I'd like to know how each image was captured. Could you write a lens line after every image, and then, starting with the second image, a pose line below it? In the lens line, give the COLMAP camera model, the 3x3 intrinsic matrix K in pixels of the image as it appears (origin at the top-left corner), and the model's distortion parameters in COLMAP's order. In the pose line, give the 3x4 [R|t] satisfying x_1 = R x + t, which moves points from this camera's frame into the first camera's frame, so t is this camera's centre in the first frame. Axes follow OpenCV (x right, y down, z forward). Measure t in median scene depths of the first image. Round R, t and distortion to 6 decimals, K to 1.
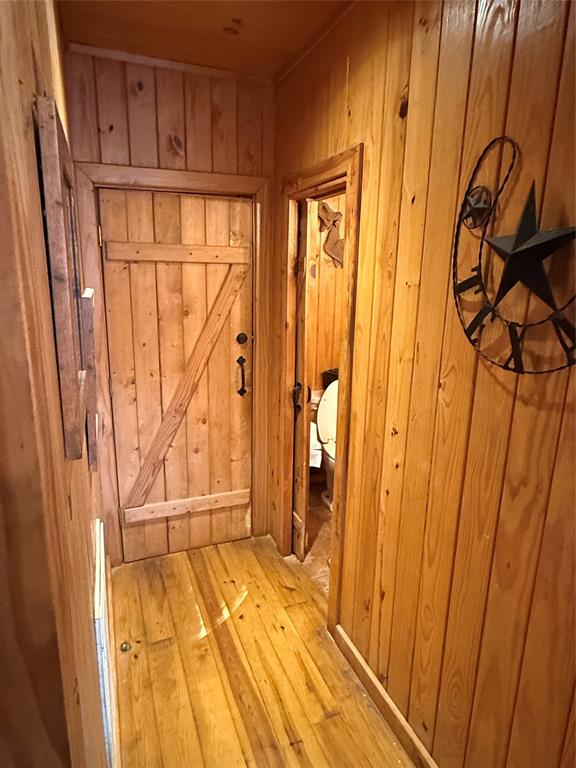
lens RADIAL K [[467.3, 0, 285.8], [0, 467.3, 383.6], [0, 0, 1]] dist [0.004741, -0.001641]
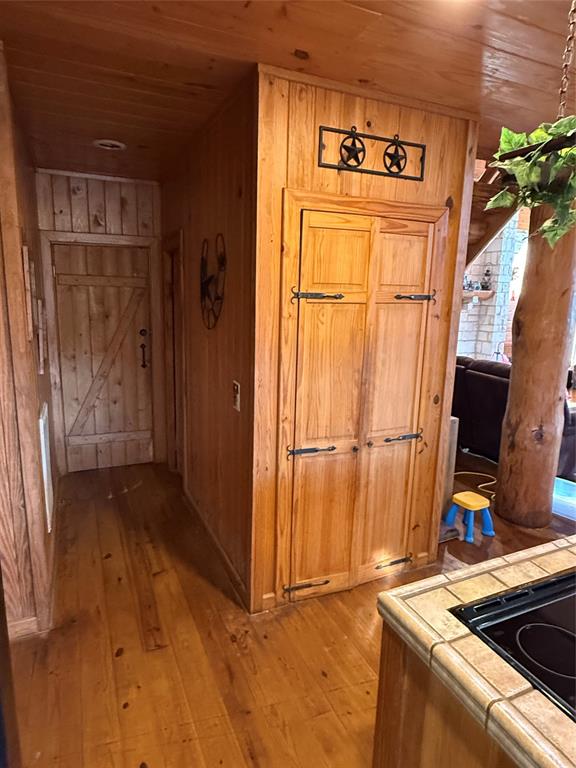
lens RADIAL K [[467.3, 0, 289.6], [0, 467.3, 381.6], [0, 0, 1]] dist [0.004741, -0.001641]
pose [[0.989937, -0.020761, 0.139979, 0.190348], [0.027720, 0.998465, -0.047949, 0.176930], [-0.138769, 0.051346, 0.988993, -0.716570]]
